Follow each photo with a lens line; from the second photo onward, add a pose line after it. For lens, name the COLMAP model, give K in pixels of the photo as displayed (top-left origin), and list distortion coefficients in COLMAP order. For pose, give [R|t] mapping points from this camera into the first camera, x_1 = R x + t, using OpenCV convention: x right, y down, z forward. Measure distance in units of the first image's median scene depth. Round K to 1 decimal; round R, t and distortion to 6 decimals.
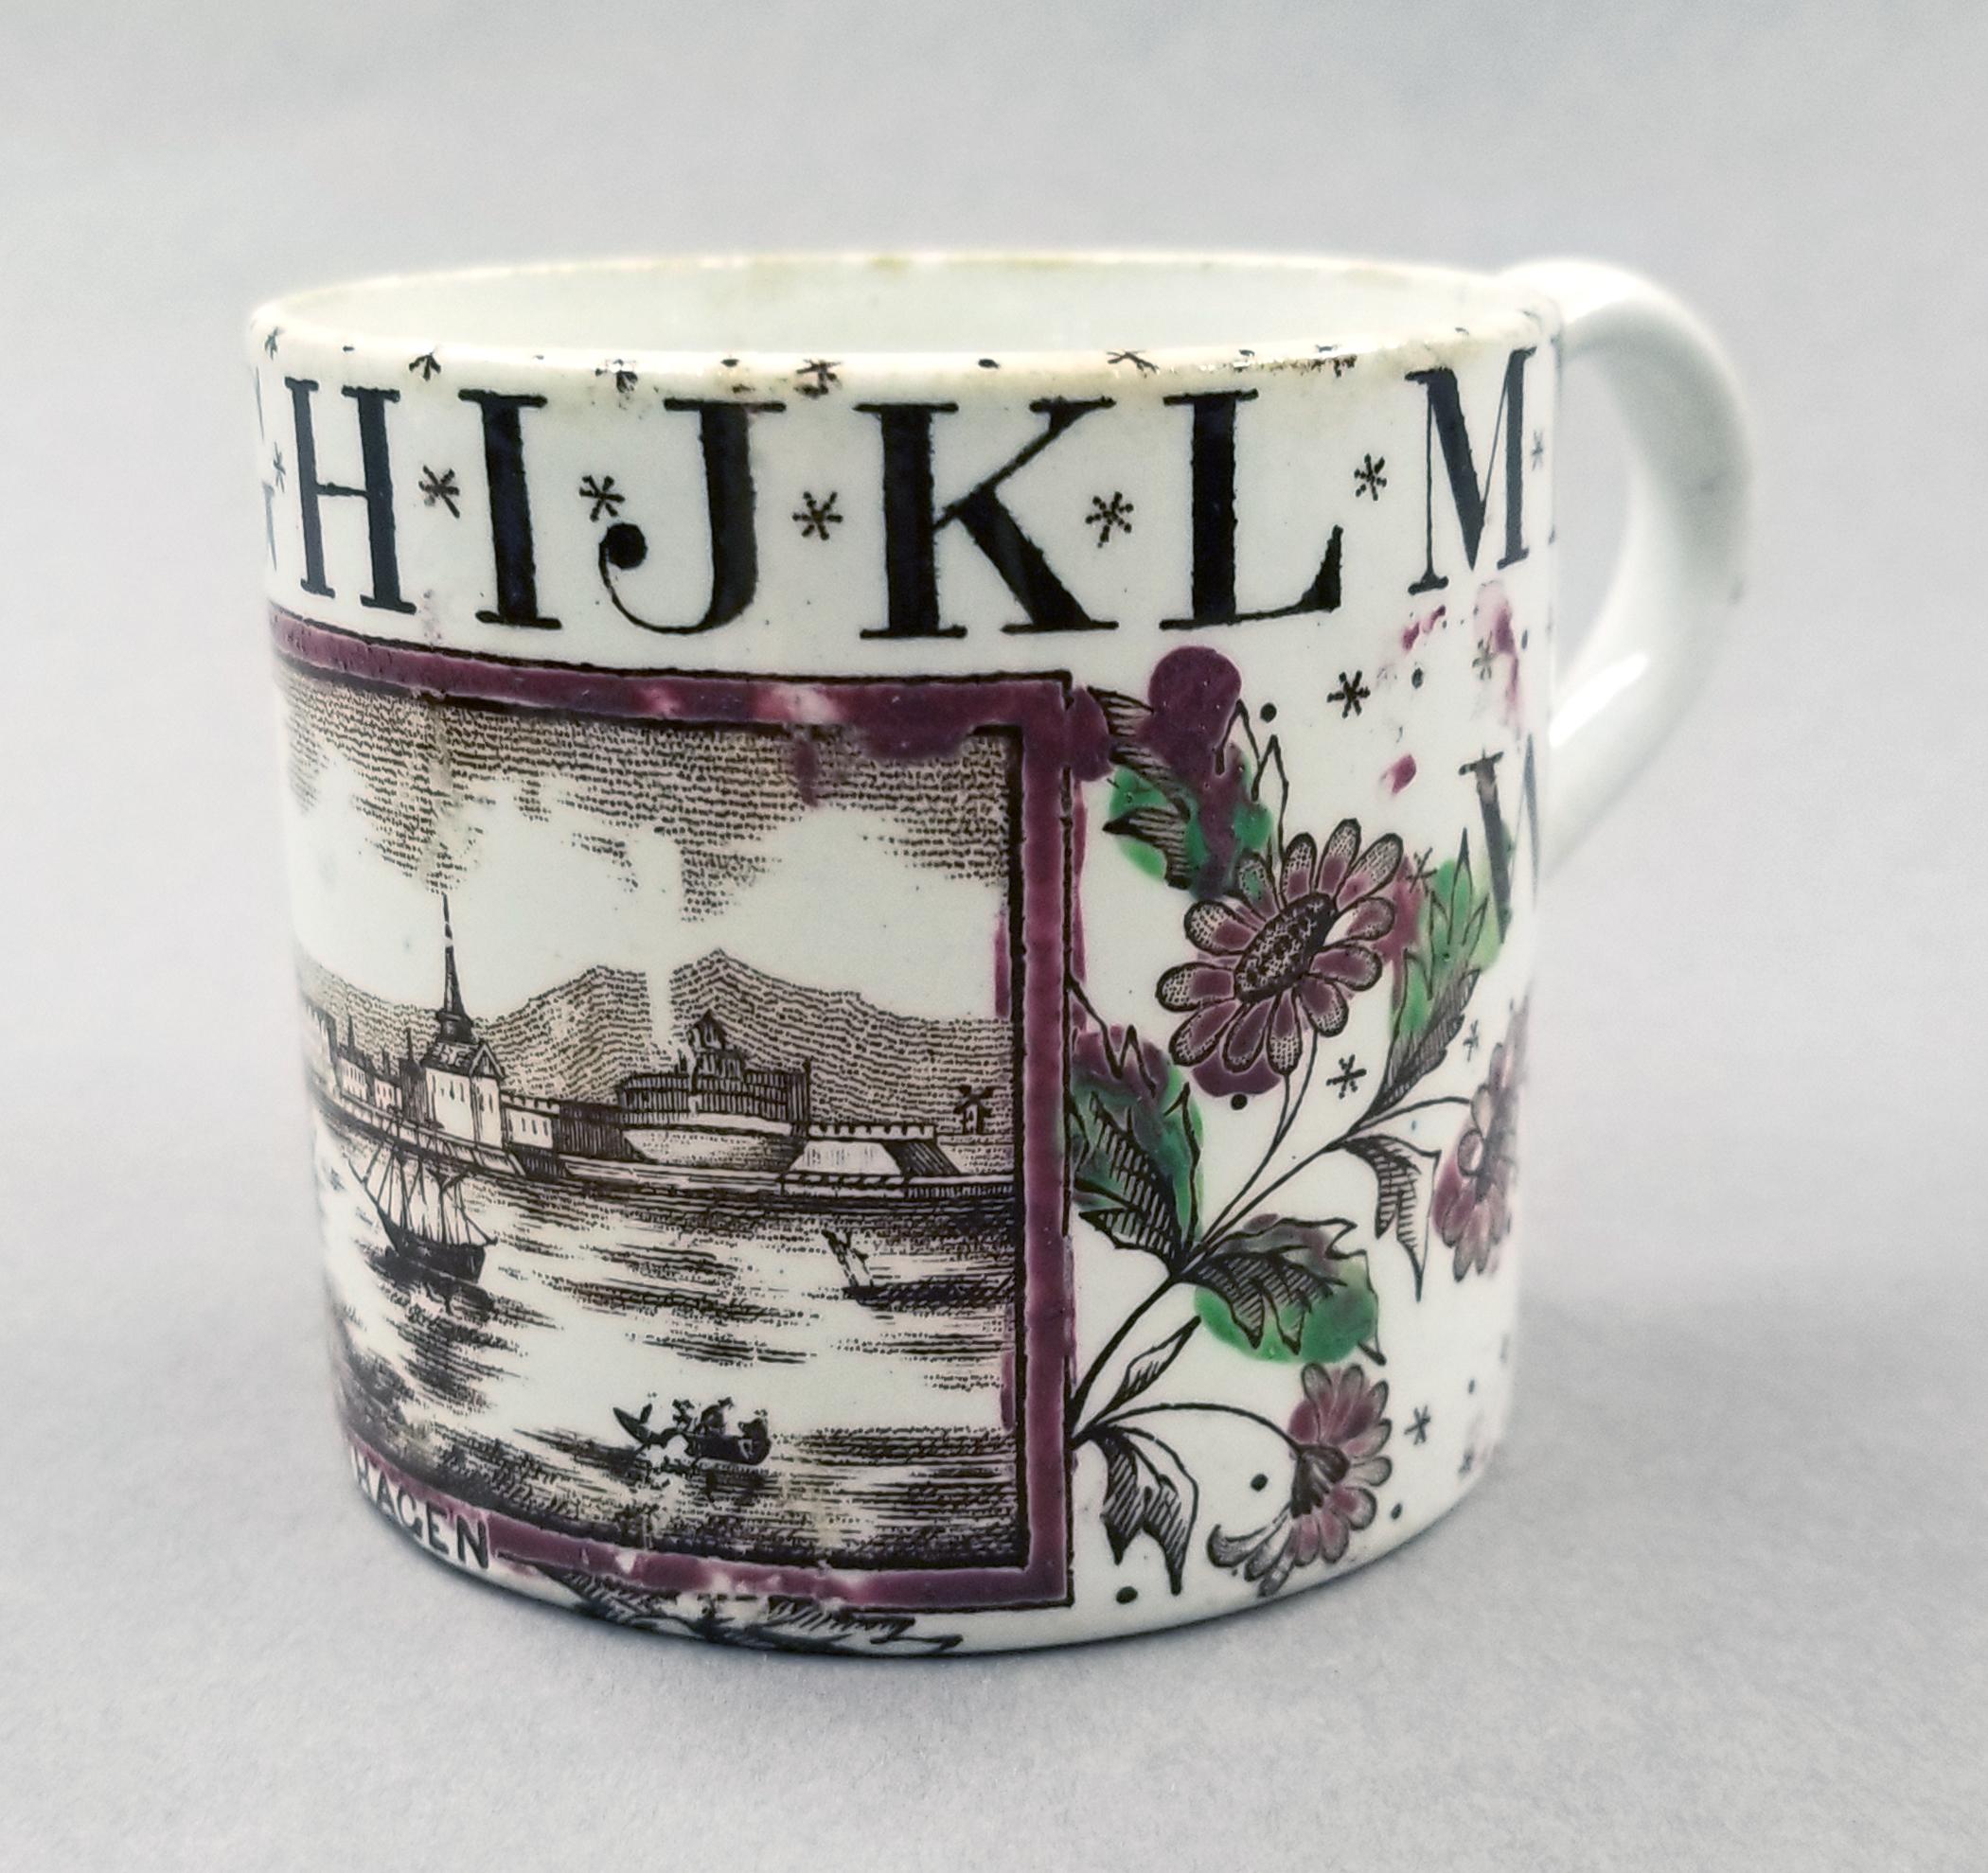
lens RADIAL K [[1780.8, 0, 994.2], [0, 1780.8, 942.2], [0, 0, 1]] dist [0.040450, 0.012135]
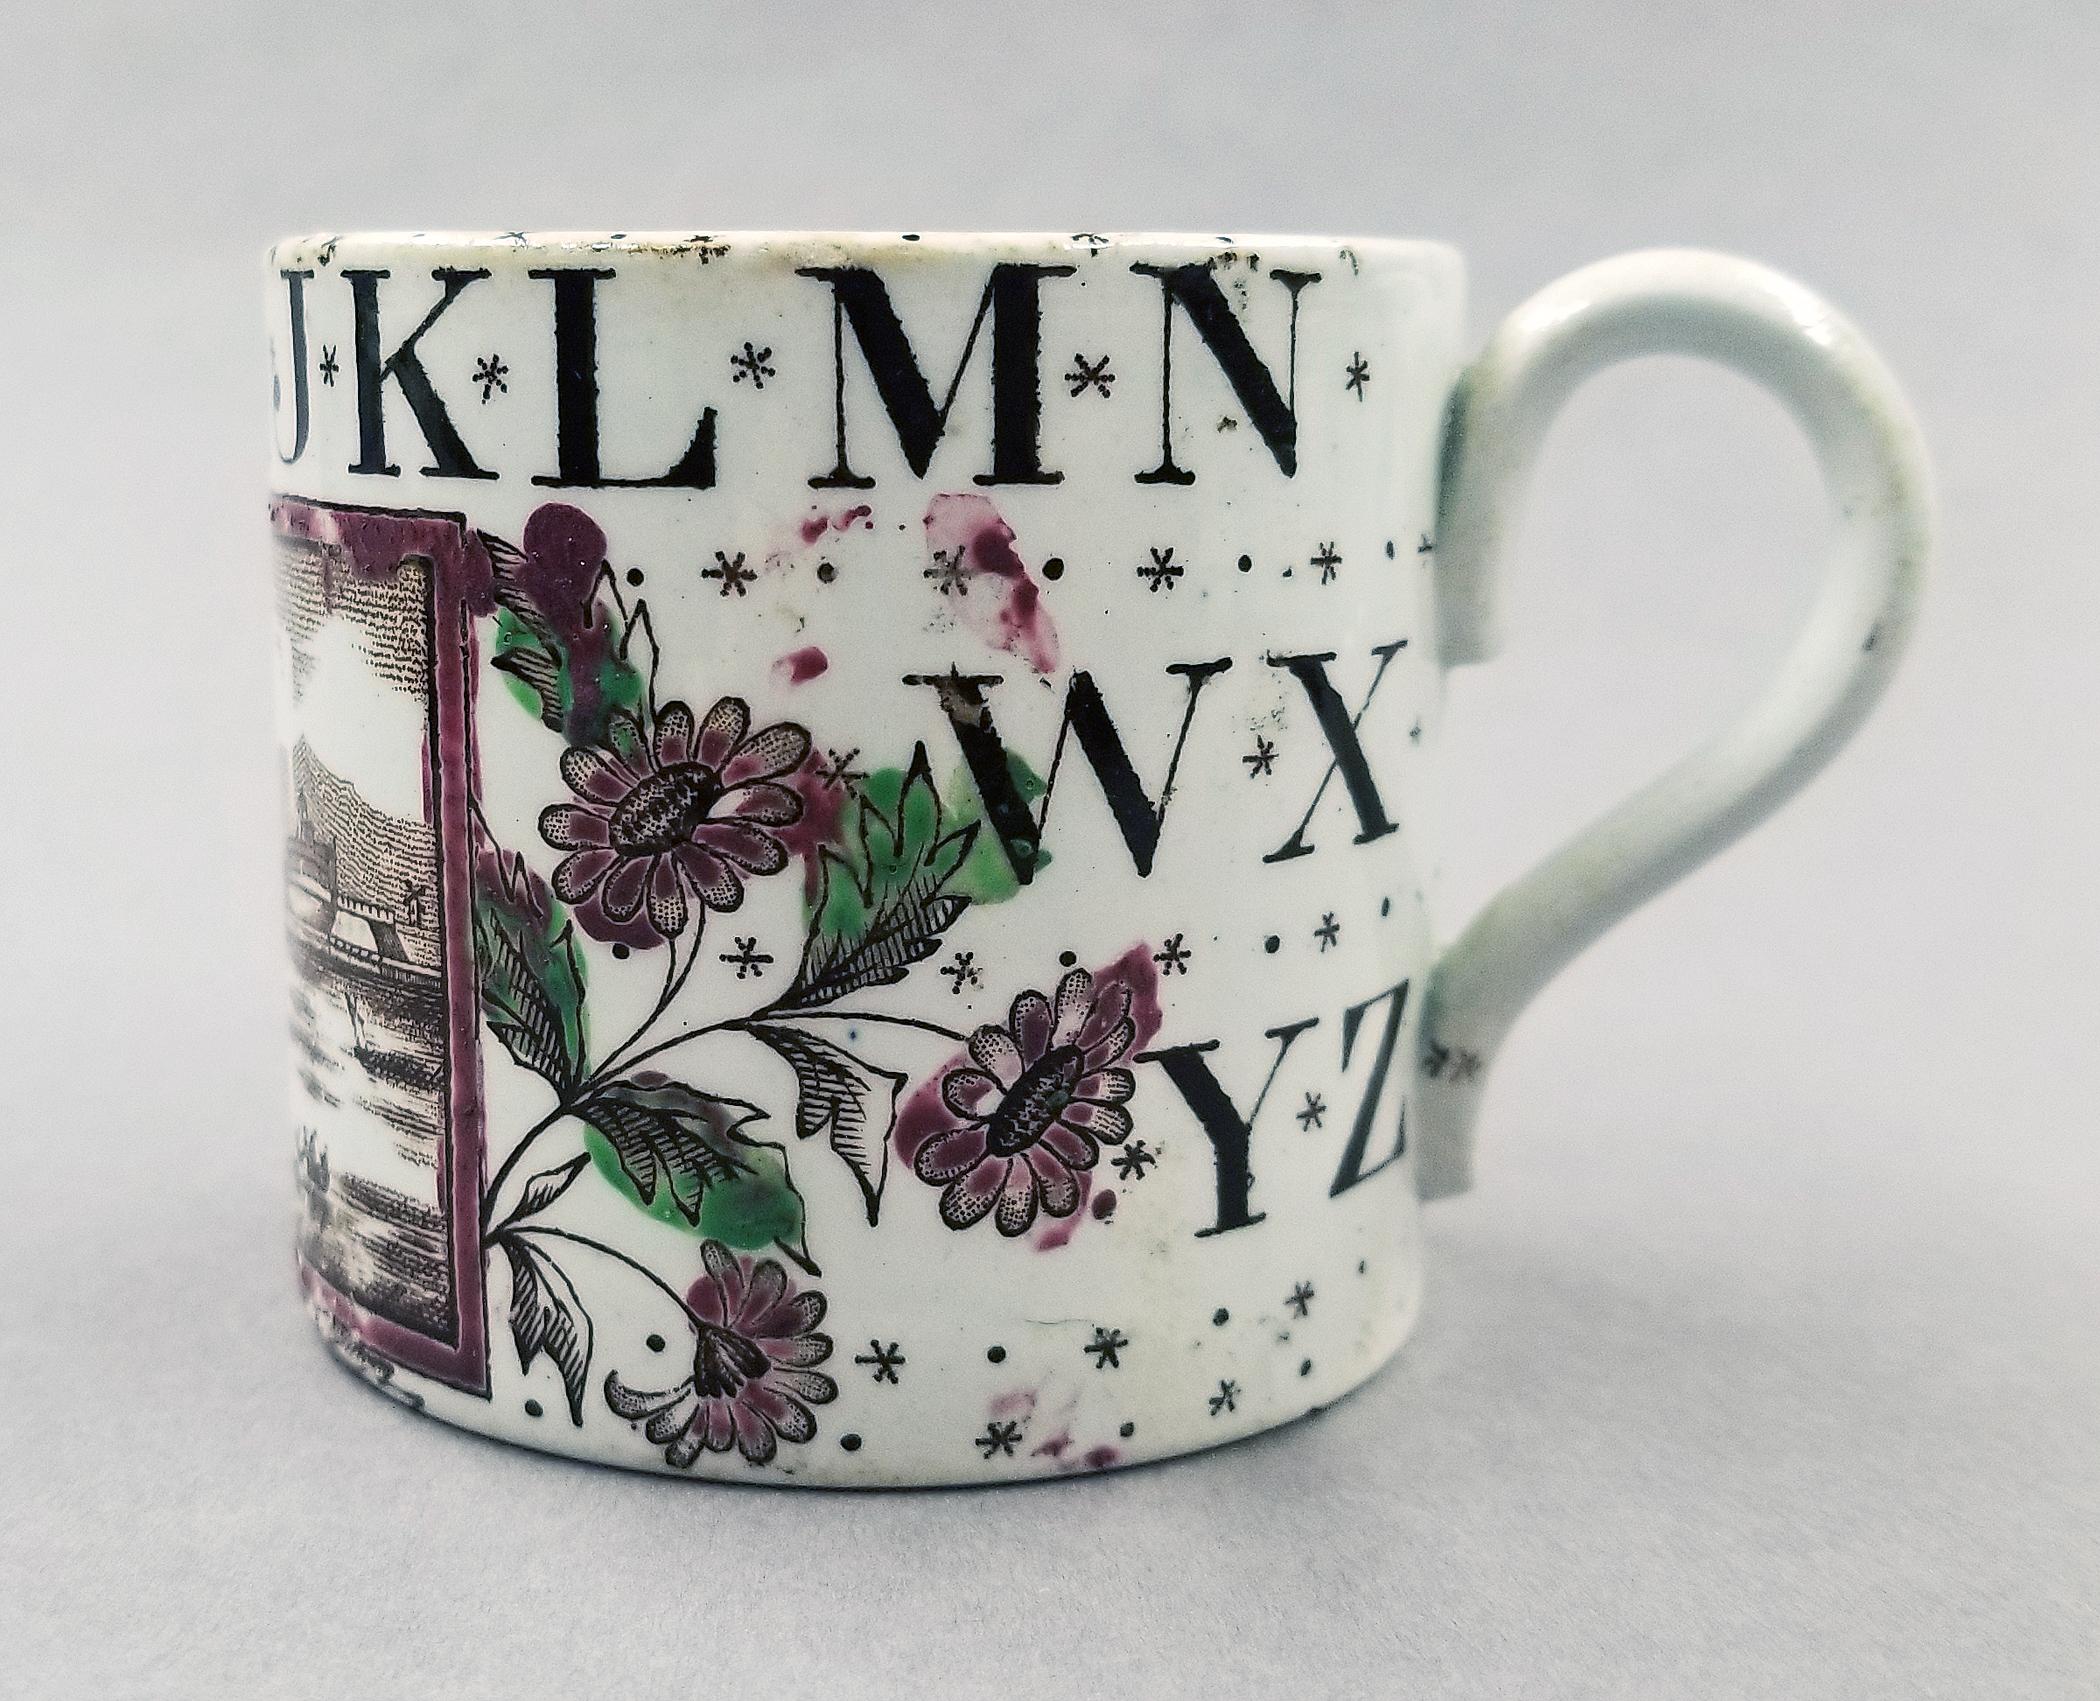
lens RADIAL K [[1682.2, 0, 1051.7], [0, 1682.2, 843.4], [0, 0, 1]] dist [0.040542, -0.002371]
pose [[0.867160, 0.174554, -0.466438, 0.807751], [-0.209957, 0.977402, -0.024562, -0.001434], [0.451610, 0.119231, 0.884213, 0.229784]]
